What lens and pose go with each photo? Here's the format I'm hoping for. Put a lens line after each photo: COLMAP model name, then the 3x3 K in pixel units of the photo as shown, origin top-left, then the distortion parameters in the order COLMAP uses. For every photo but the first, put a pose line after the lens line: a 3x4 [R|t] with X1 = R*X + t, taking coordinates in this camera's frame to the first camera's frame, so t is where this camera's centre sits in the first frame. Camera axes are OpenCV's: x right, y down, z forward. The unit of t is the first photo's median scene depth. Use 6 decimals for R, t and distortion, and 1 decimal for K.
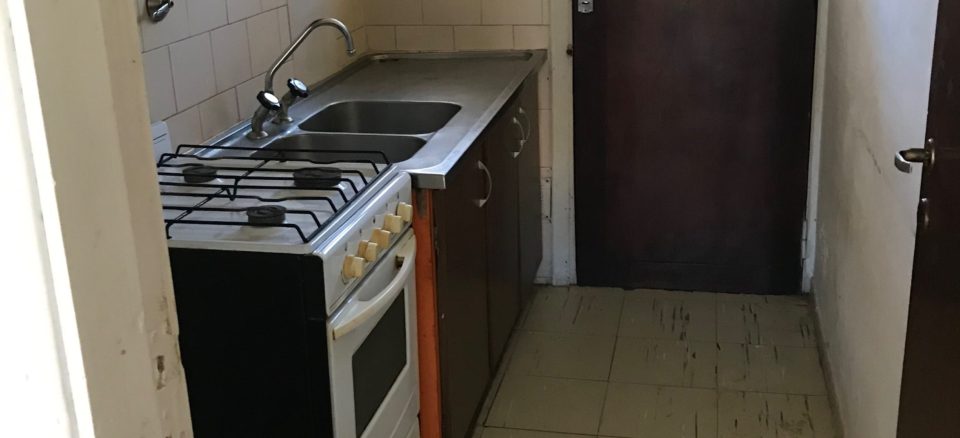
lens RADIAL K [[1123.5, 0, 480.0], [0, 1123.5, 219.0], [0, 0, 1]] dist [0.203969, -0.496664]
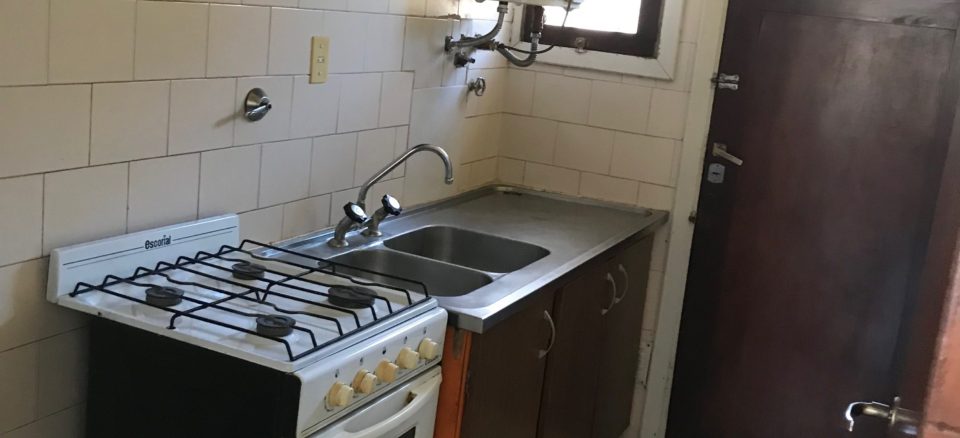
lens RADIAL K [[1123.5, 0, 480.0], [0, 1123.5, 219.0], [0, 0, 1]] dist [0.203969, -0.496664]
pose [[0.964920, 0.184321, -0.186963, 0.112697], [-0.203793, 0.974798, -0.090759, -0.029635], [0.165522, 0.125677, 0.978165, 0.027599]]
